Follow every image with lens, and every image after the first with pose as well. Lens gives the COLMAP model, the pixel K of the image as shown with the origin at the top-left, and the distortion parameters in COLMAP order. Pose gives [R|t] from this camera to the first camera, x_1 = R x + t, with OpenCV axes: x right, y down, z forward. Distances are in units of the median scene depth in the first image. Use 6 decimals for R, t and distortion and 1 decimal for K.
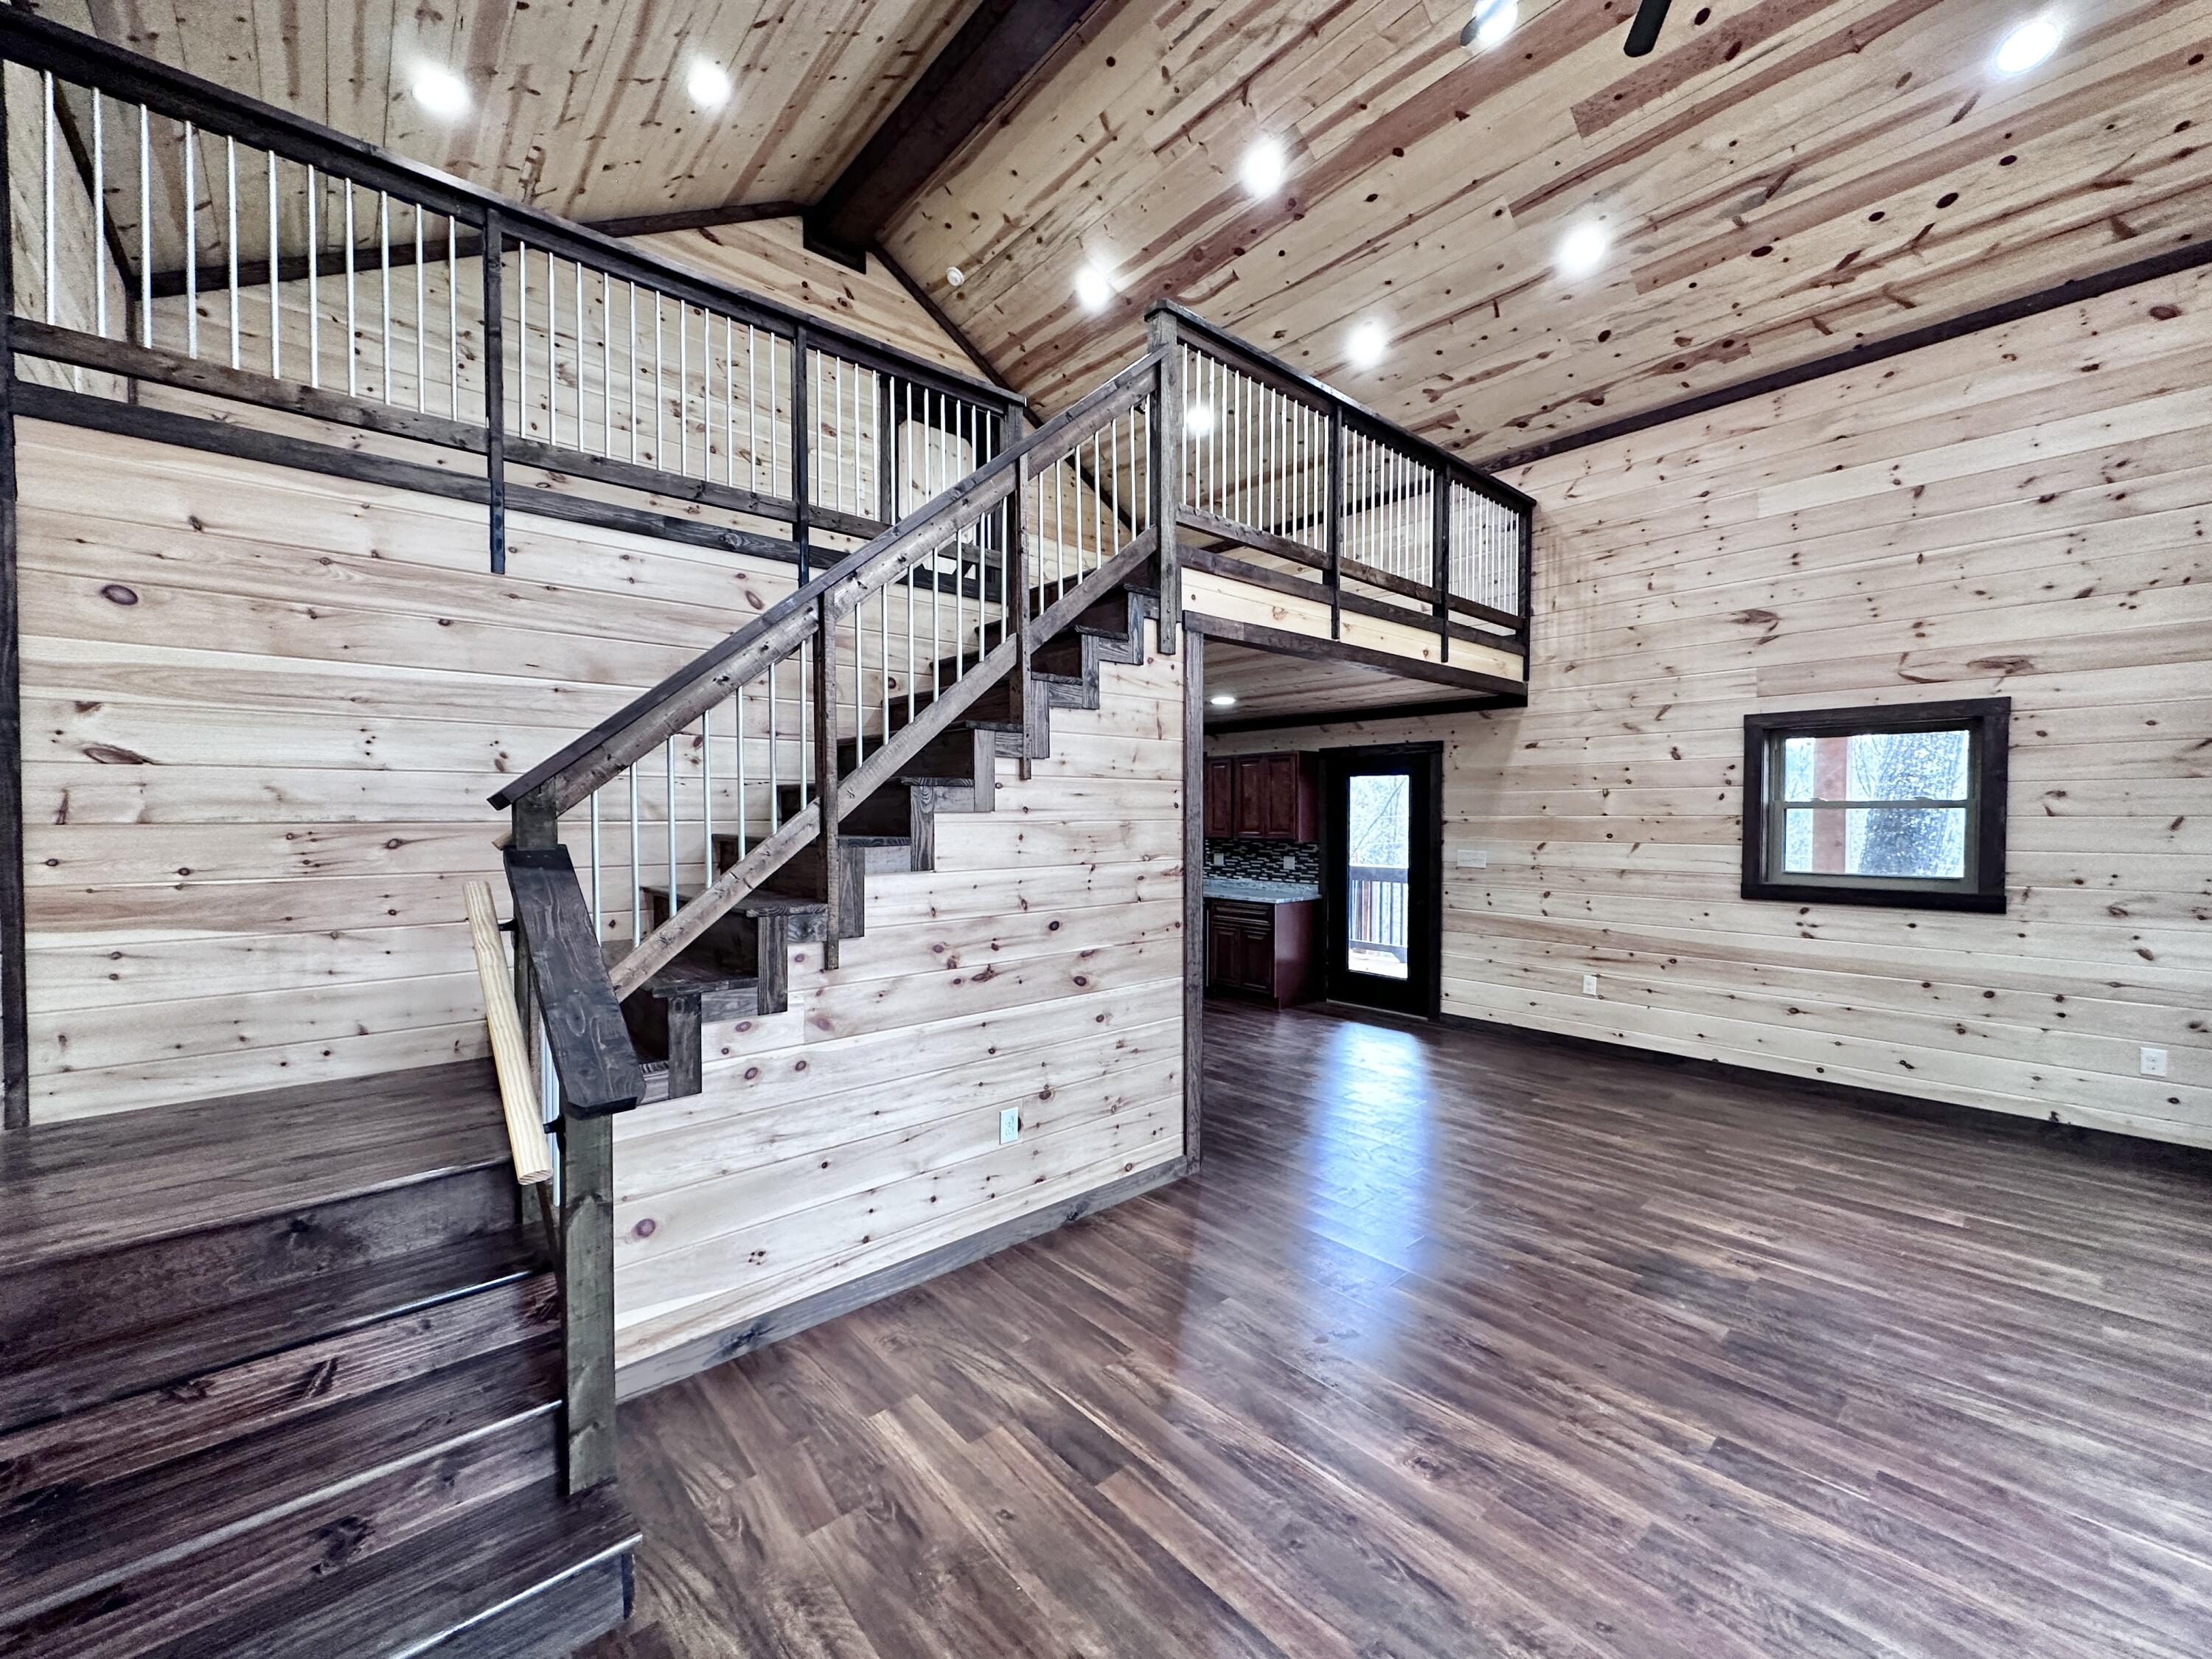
lens RADIAL K [[886.5, 0, 1106.0], [0, 886.5, 829.5], [0, 0, 1]] dist [-0.001633, -0.000209]
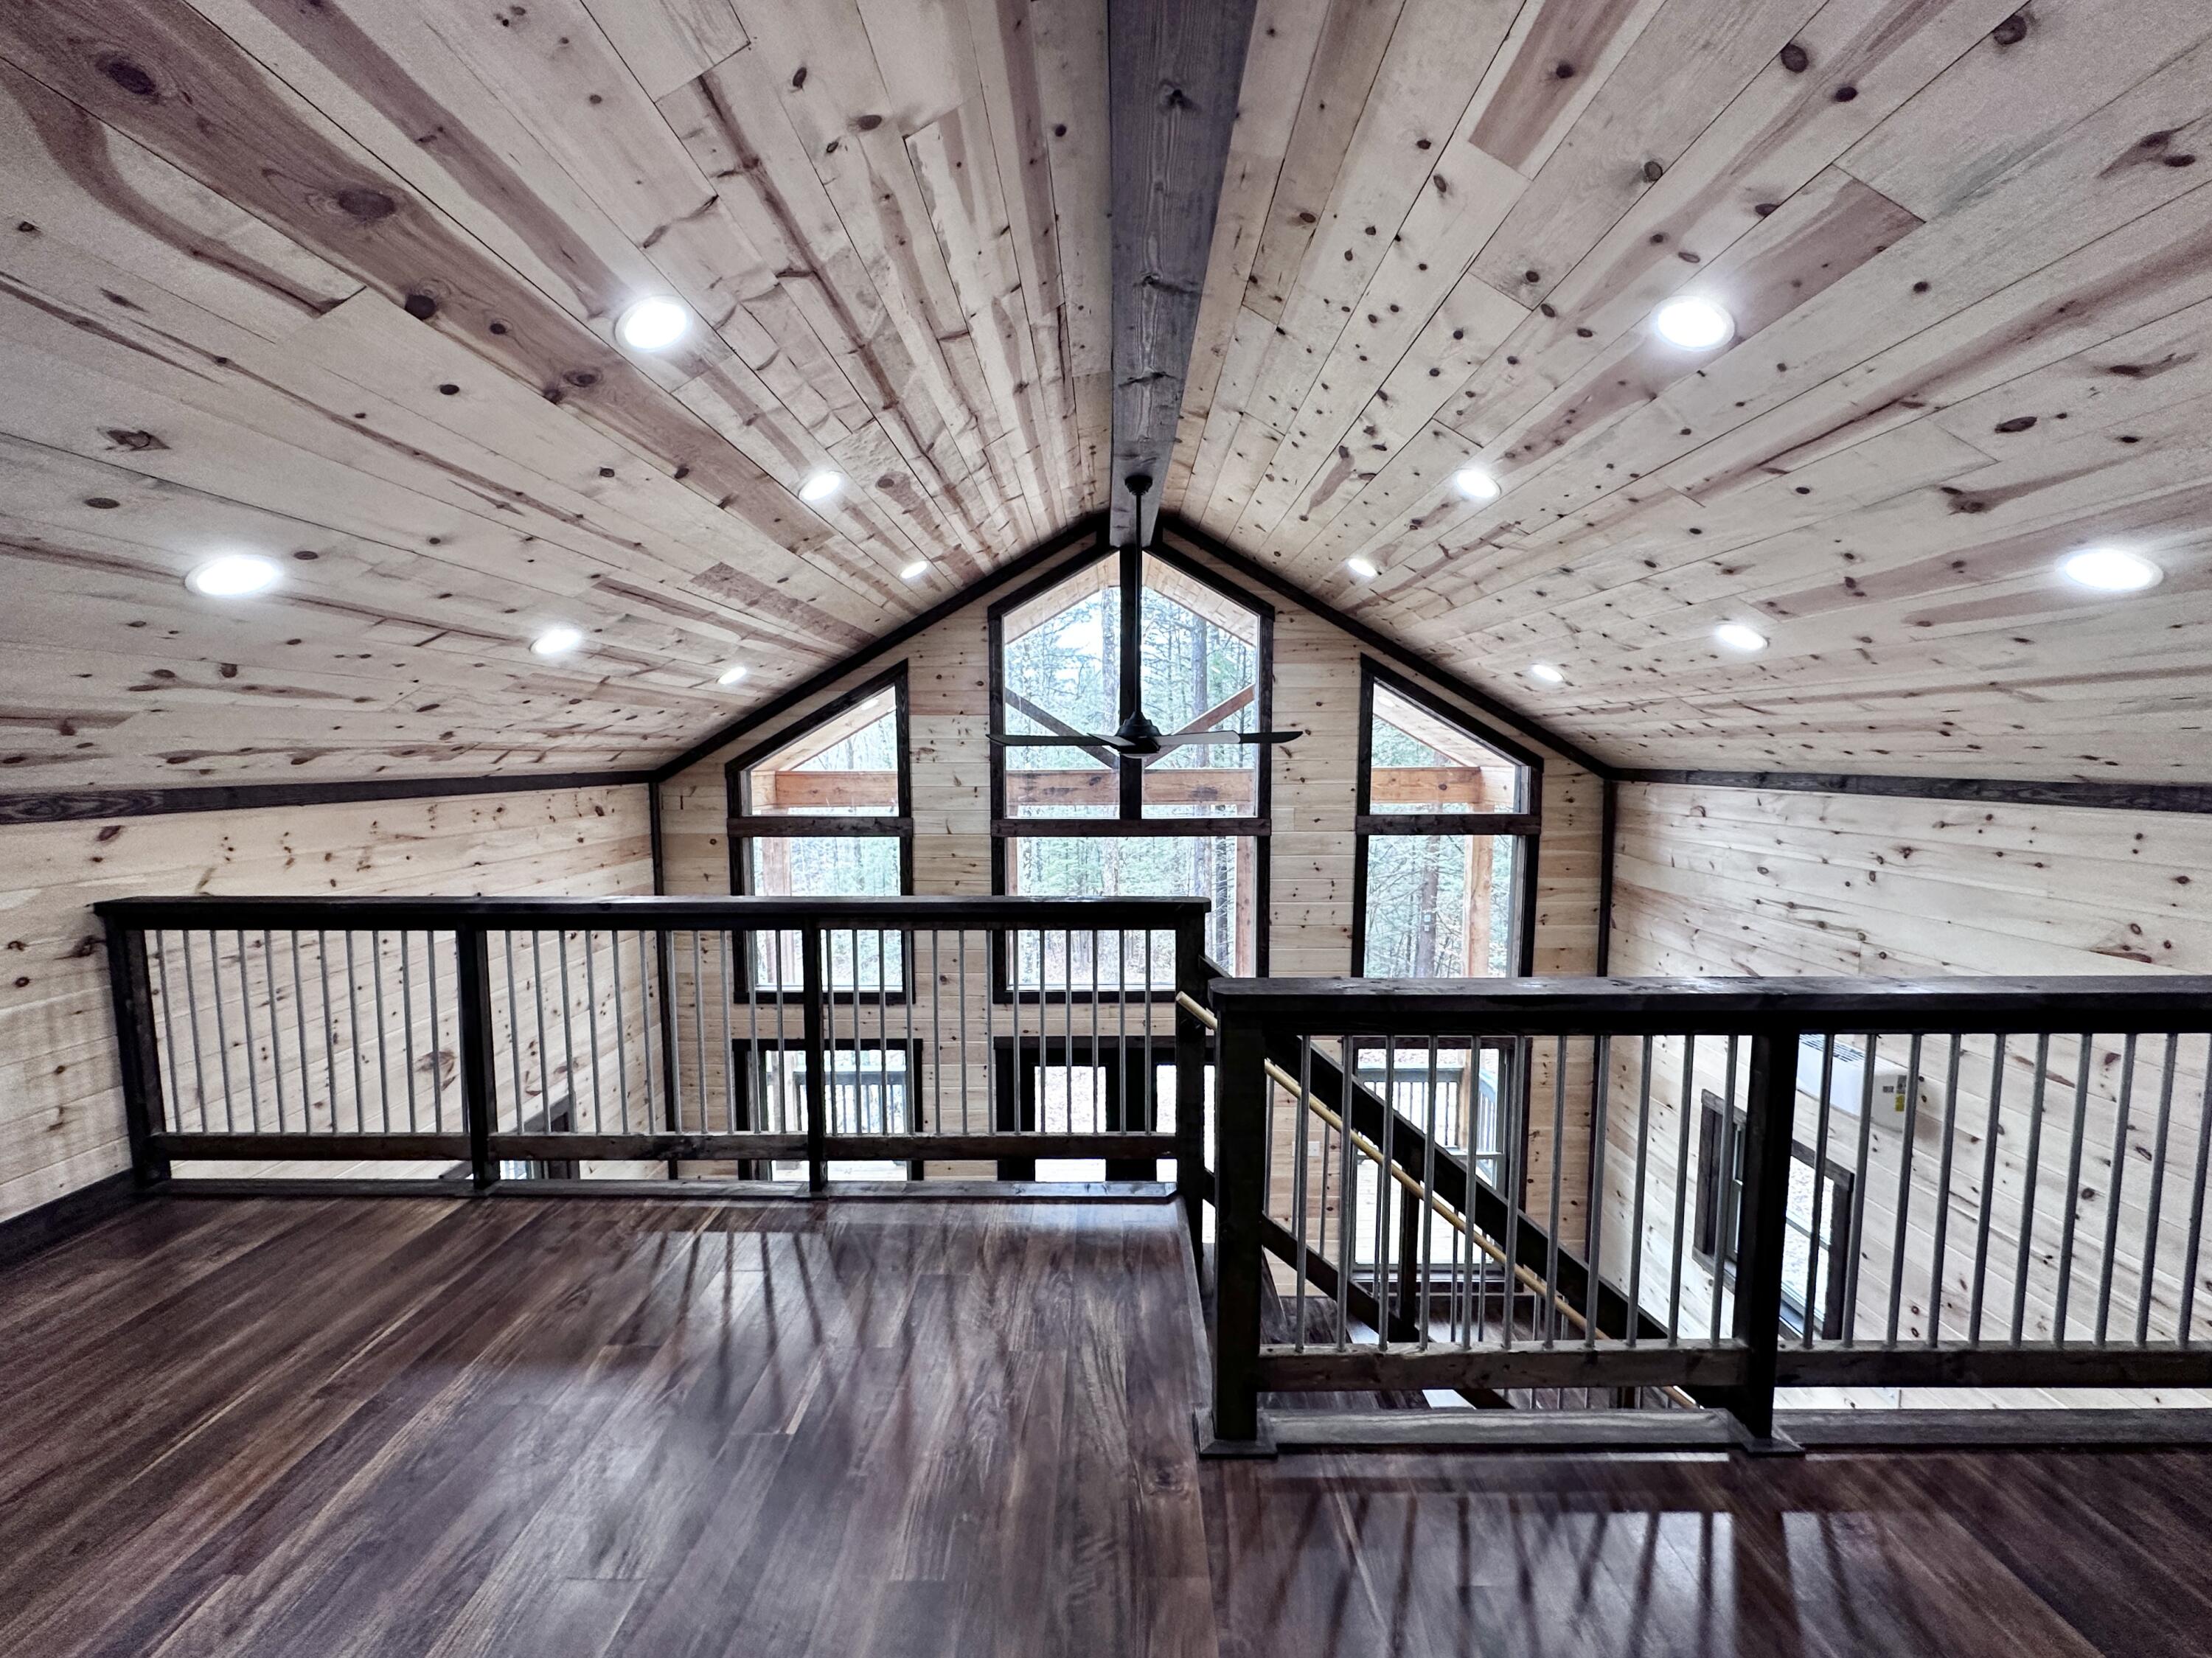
lens RADIAL K [[886.4, 0, 1106.0], [0, 886.4, 829.0], [0, 0, 1]] dist [-0.001633, -0.000209]
pose [[-0.745680, -0.049570, 0.664458, -0.278811], [0.017538, 0.995423, 0.093943, -0.507602], [-0.666074, 0.081704, -0.741397, 1.140253]]
